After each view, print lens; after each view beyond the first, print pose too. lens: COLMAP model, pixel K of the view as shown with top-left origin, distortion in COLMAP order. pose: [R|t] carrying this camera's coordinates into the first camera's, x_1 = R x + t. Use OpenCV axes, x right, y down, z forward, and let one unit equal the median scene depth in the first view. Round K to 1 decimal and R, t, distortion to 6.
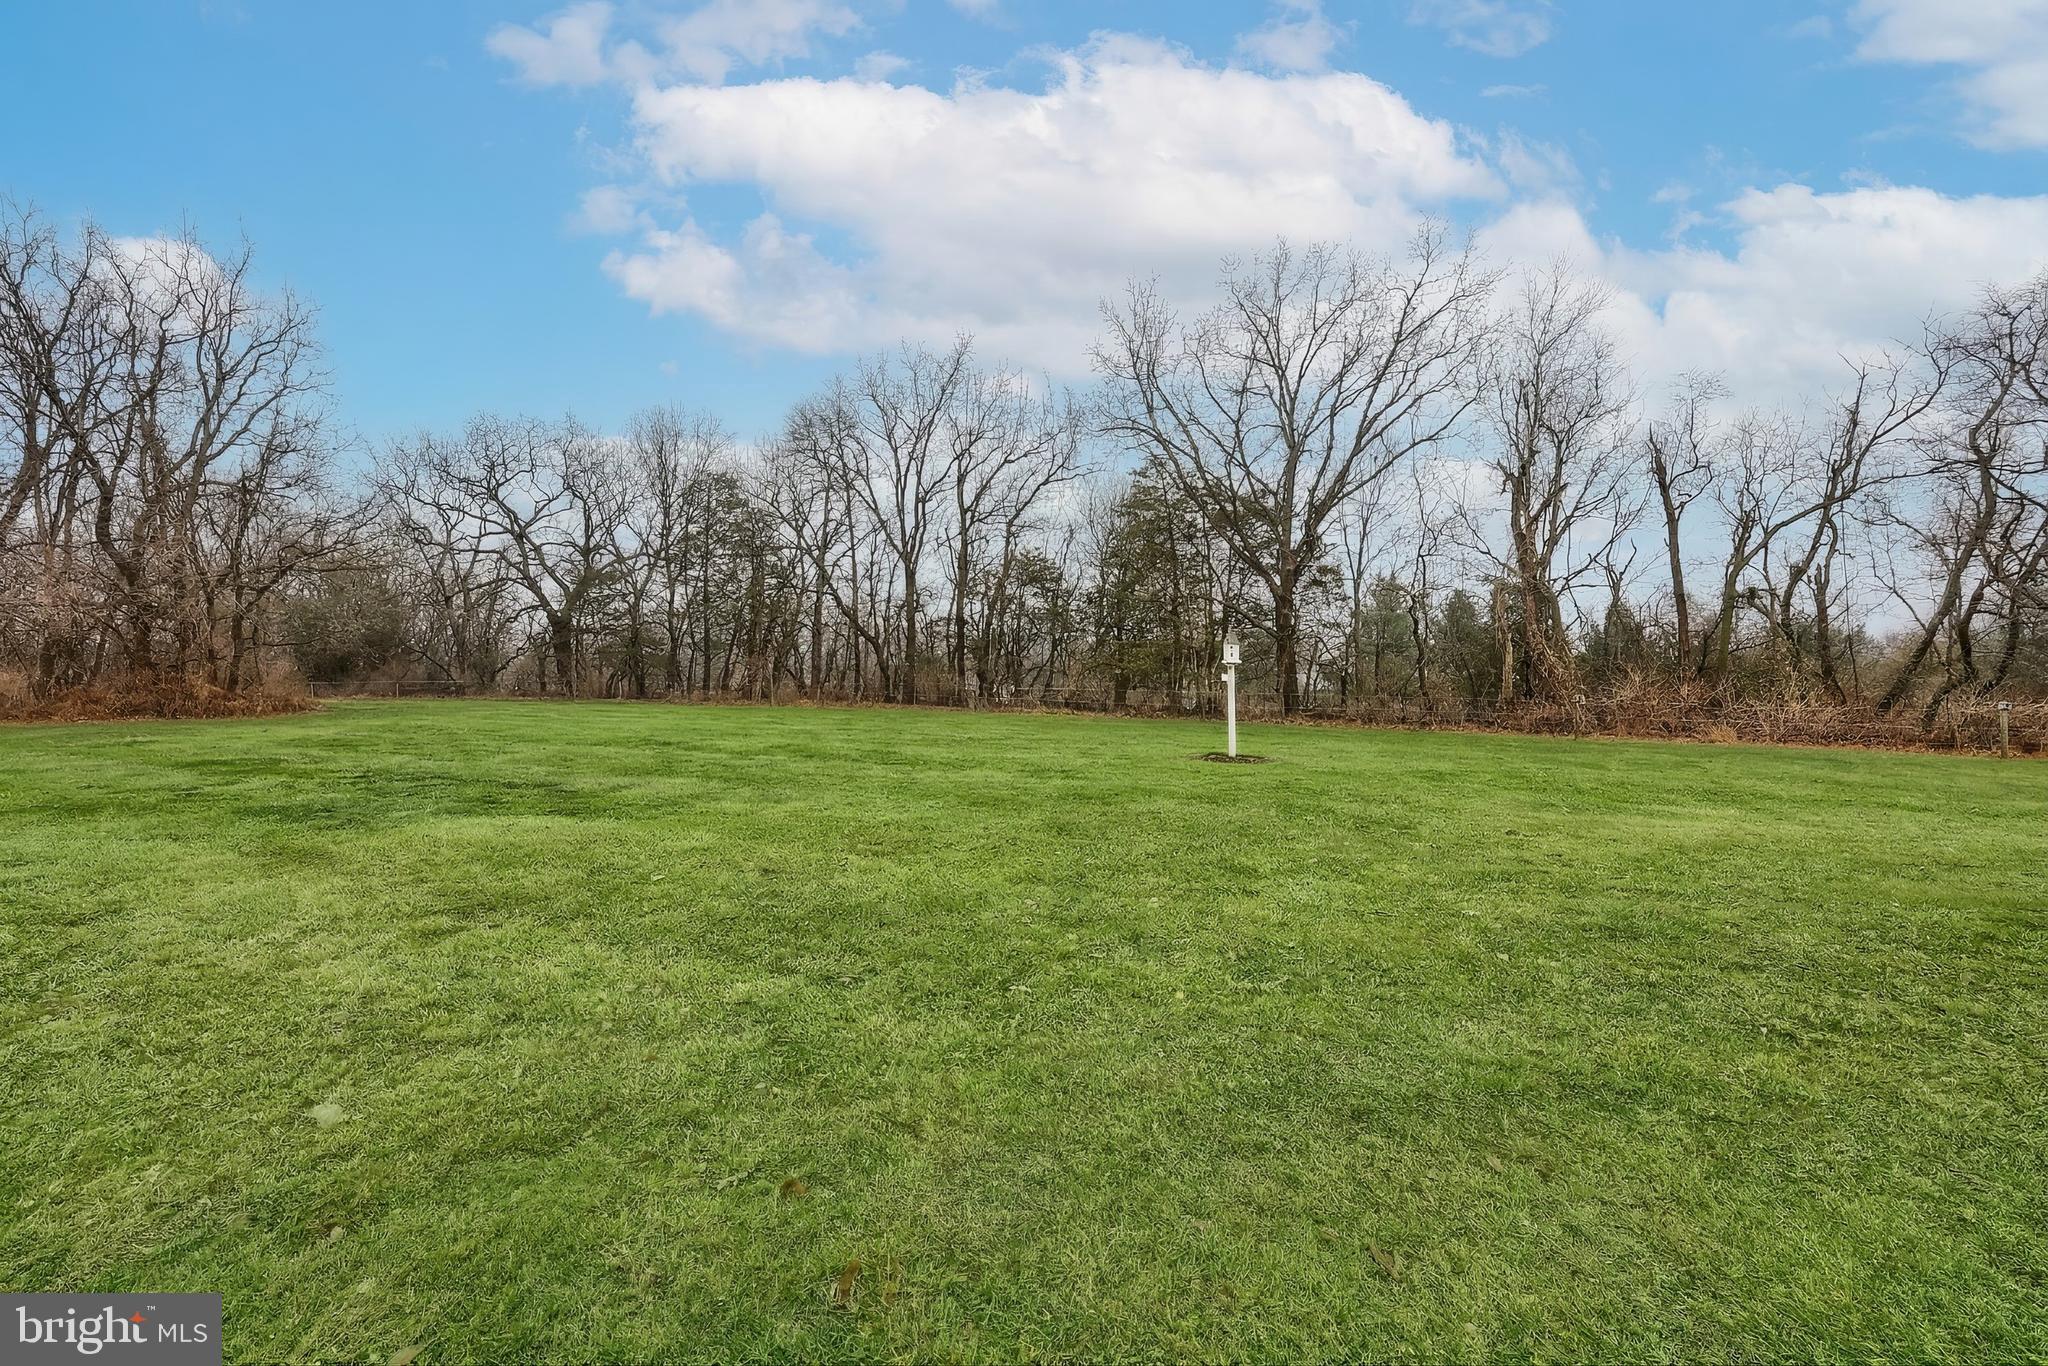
lens RADIAL K [[830.2, 0, 1014.8], [0, 830.2, 684.3], [0, 0, 1]] dist [0.002088, 0.000387]
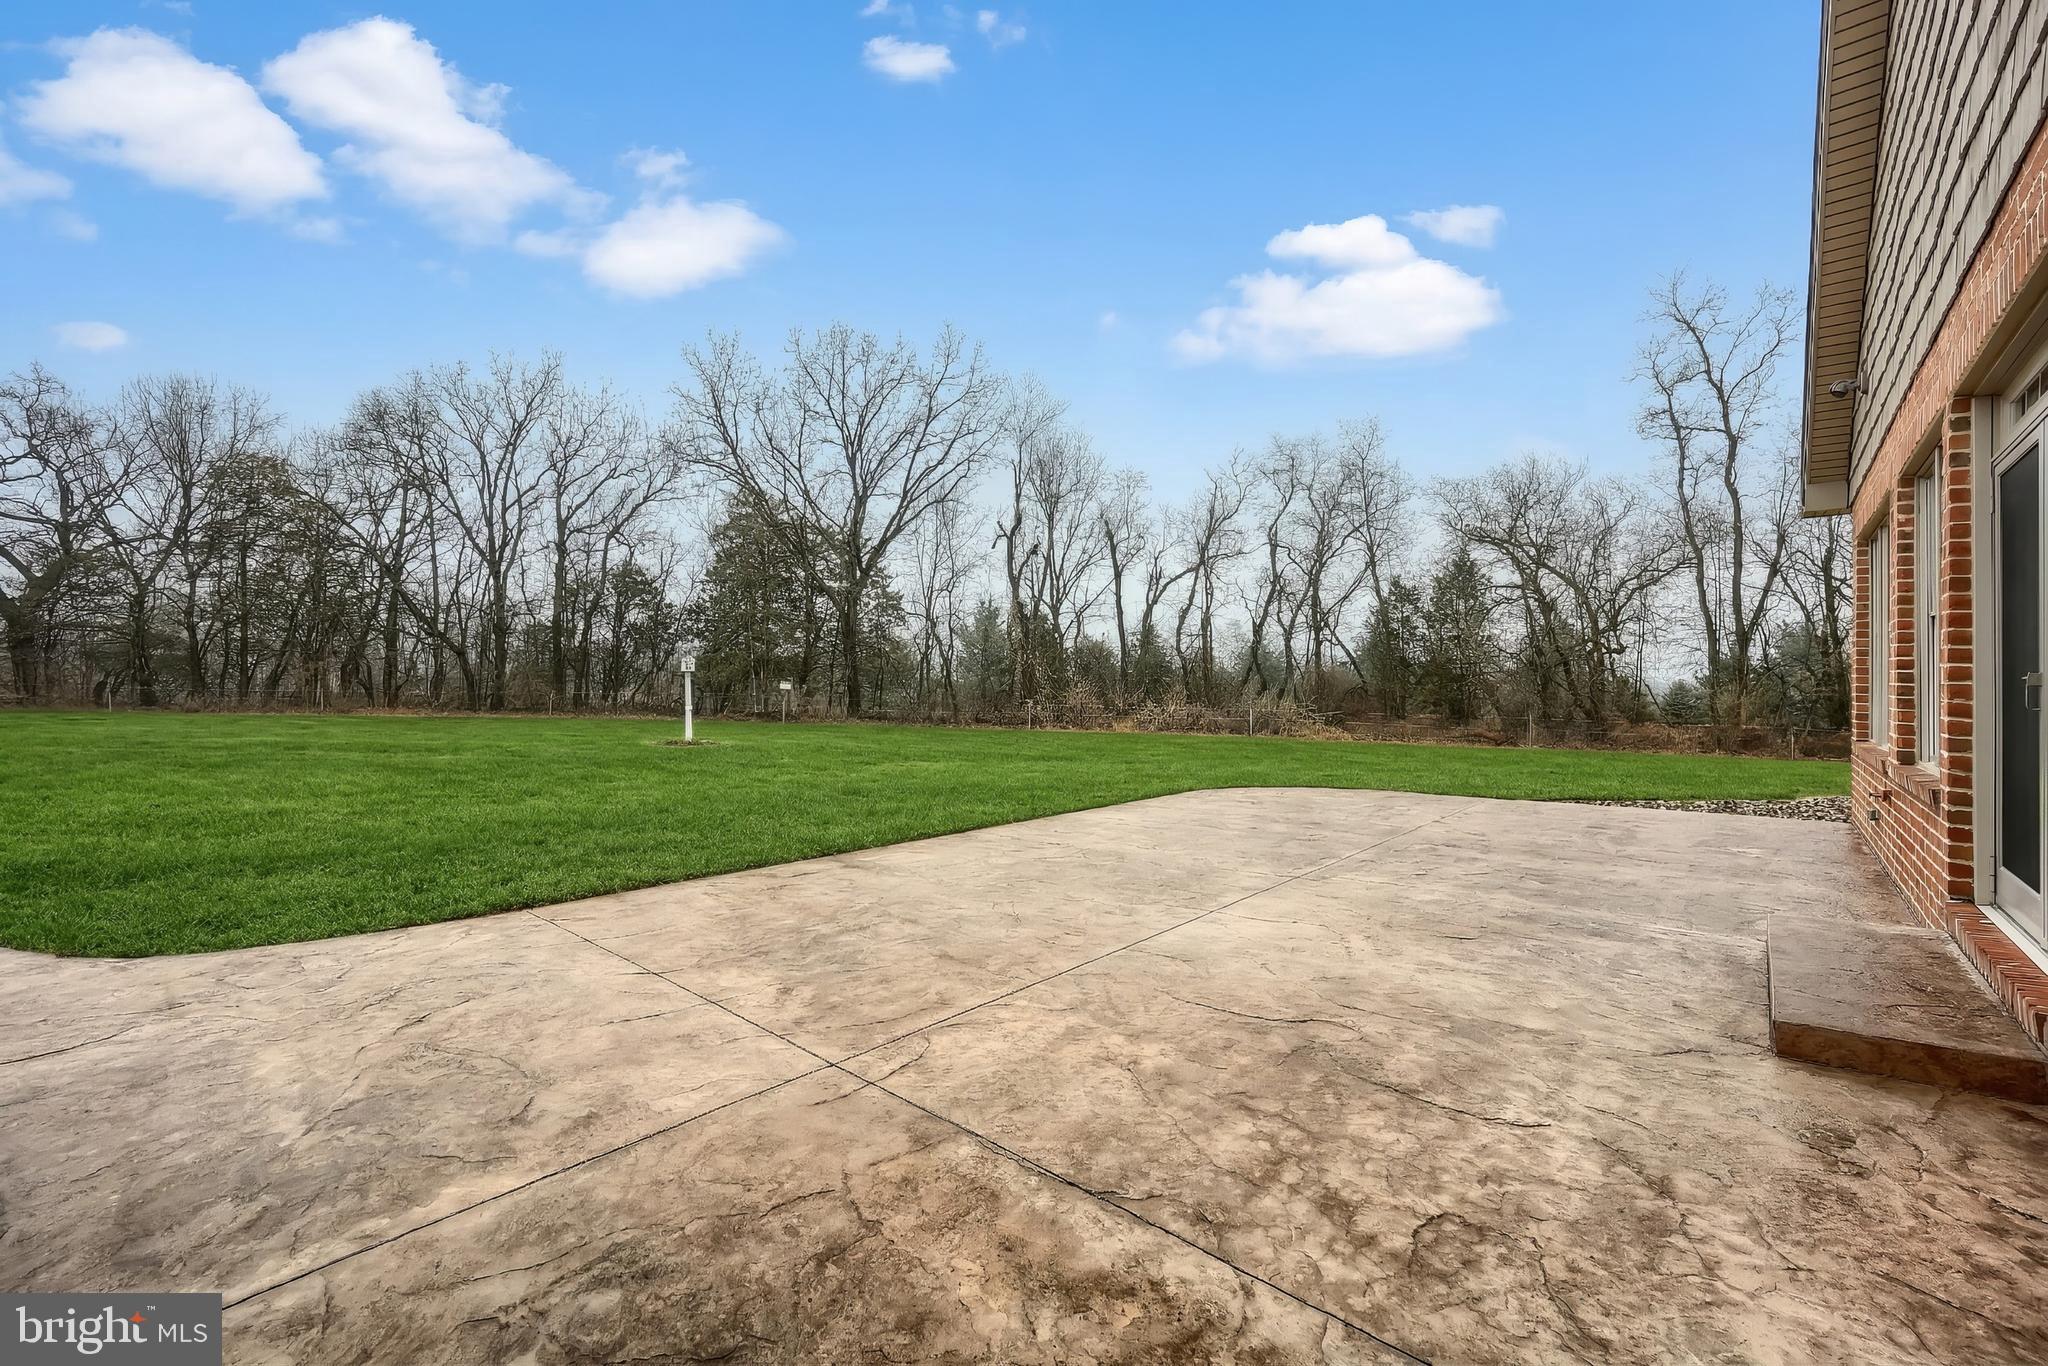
lens RADIAL K [[830.2, 0, 1014.8], [0, 830.2, 684.3], [0, 0, 1]] dist [0.002088, 0.000387]
pose [[0.931733, 0.004941, 0.363110, 0.083817], [-0.000852, 0.999934, -0.011420, 0.002410], [-0.363143, 0.010331, 0.931676, -0.145218]]
